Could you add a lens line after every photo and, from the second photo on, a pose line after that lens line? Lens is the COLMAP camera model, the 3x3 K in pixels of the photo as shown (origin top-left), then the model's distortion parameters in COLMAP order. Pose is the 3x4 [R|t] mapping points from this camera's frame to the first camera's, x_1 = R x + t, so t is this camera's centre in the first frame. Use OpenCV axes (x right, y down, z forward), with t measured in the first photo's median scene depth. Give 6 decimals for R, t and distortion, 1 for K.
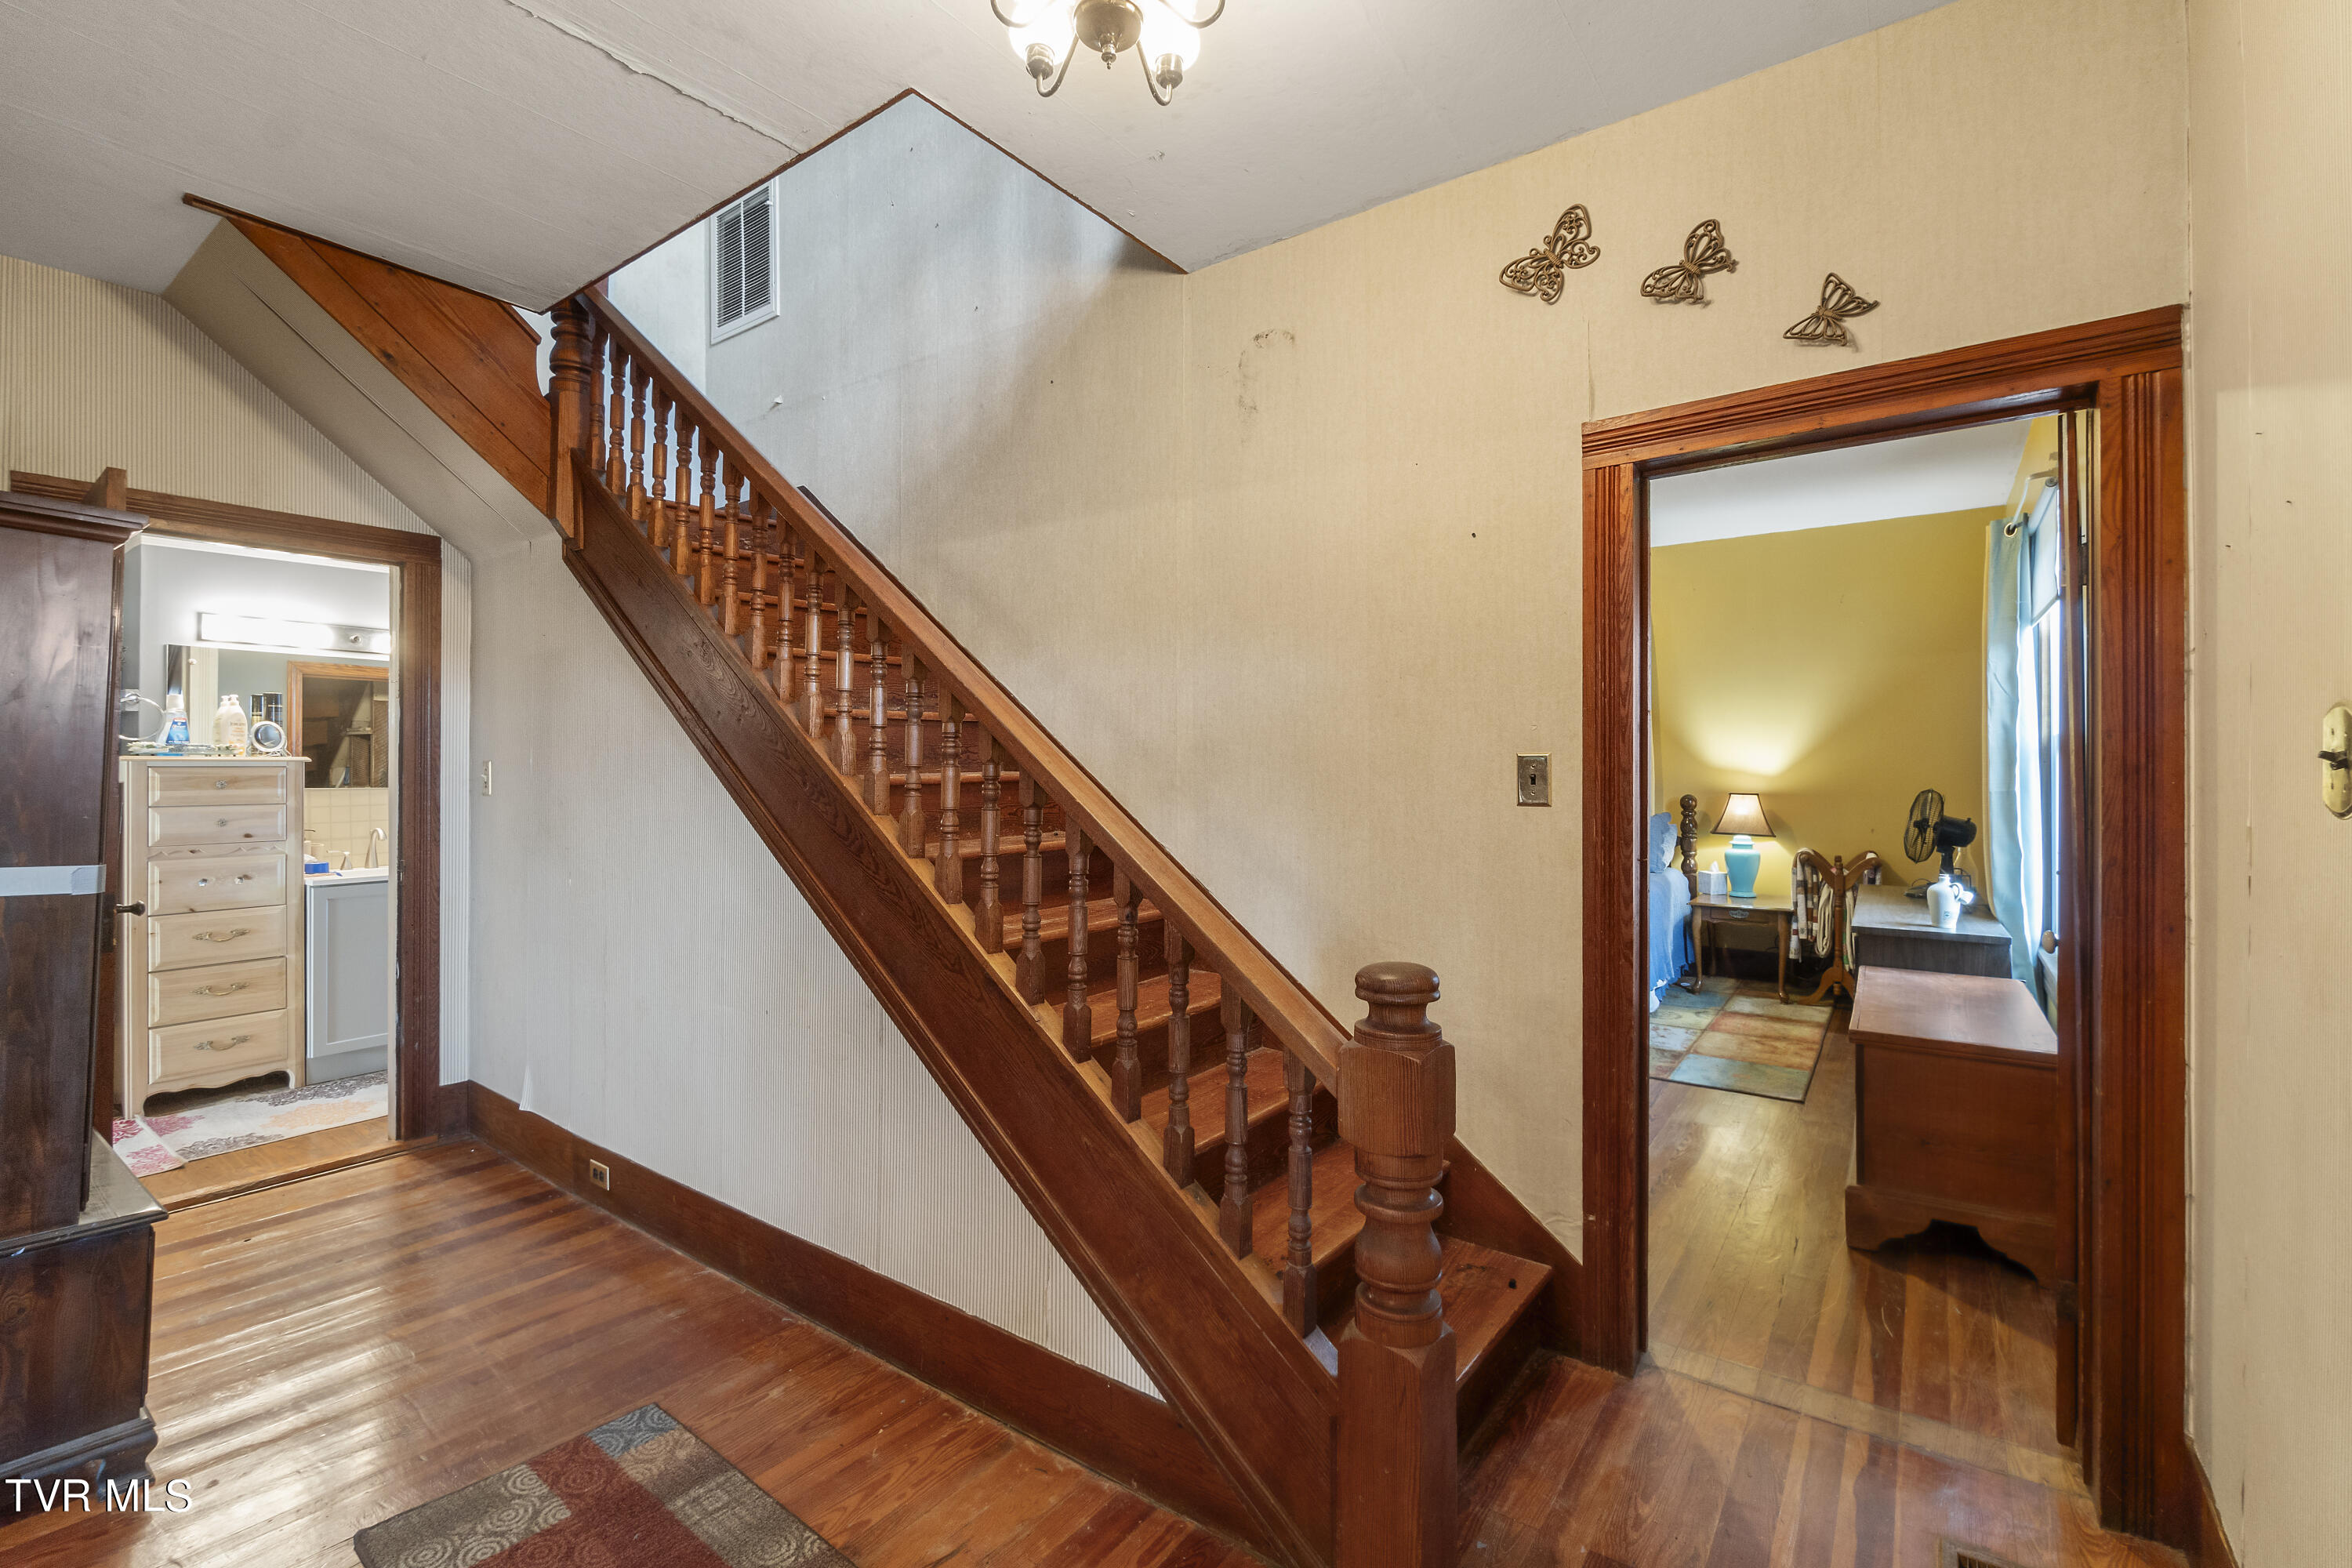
lens RADIAL K [[1028.4, 0, 1174.1], [0, 1028.4, 782.3], [0, 0, 1]] dist [-0.000790, 0.001425]
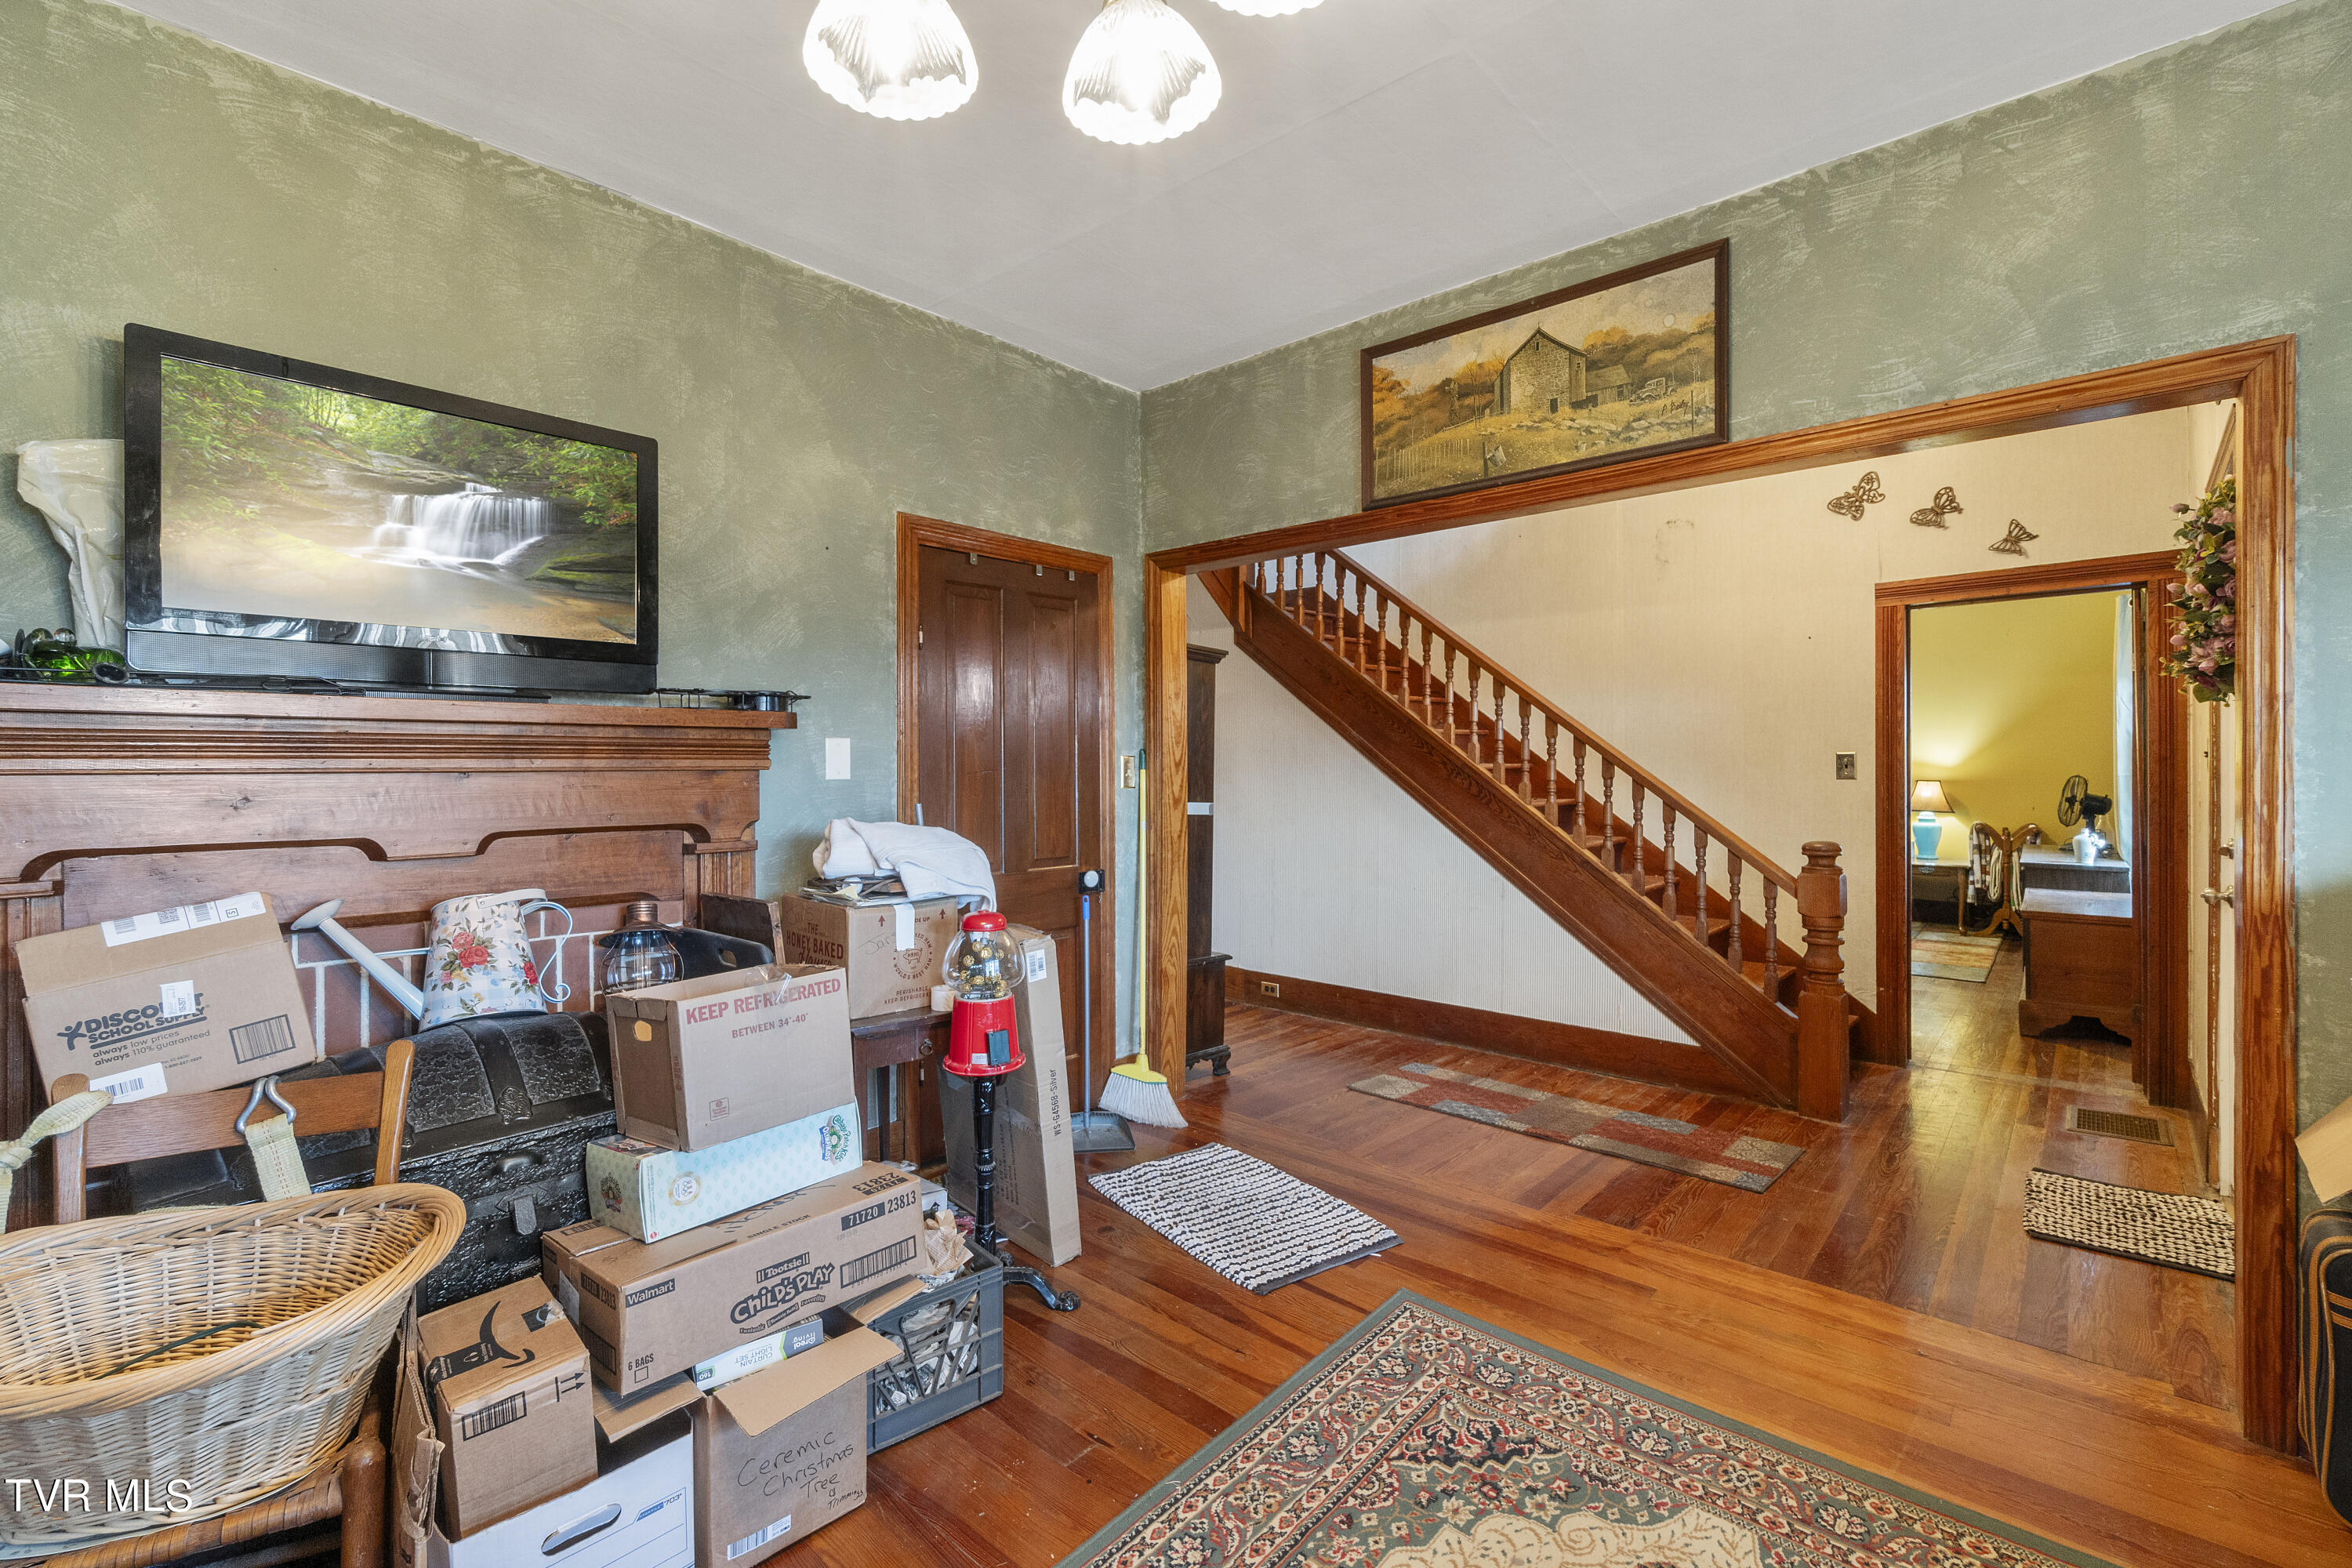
lens RADIAL K [[1028.4, 0, 1177.8], [0, 1028.4, 777.1], [0, 0, 1]] dist [-0.000790, 0.001425]
pose [[0.995452, -0.001541, -0.095256, -0.655239], [0.001354, 0.999997, -0.002036, 0.019084], [0.095259, 0.001898, 0.995451, -0.952392]]
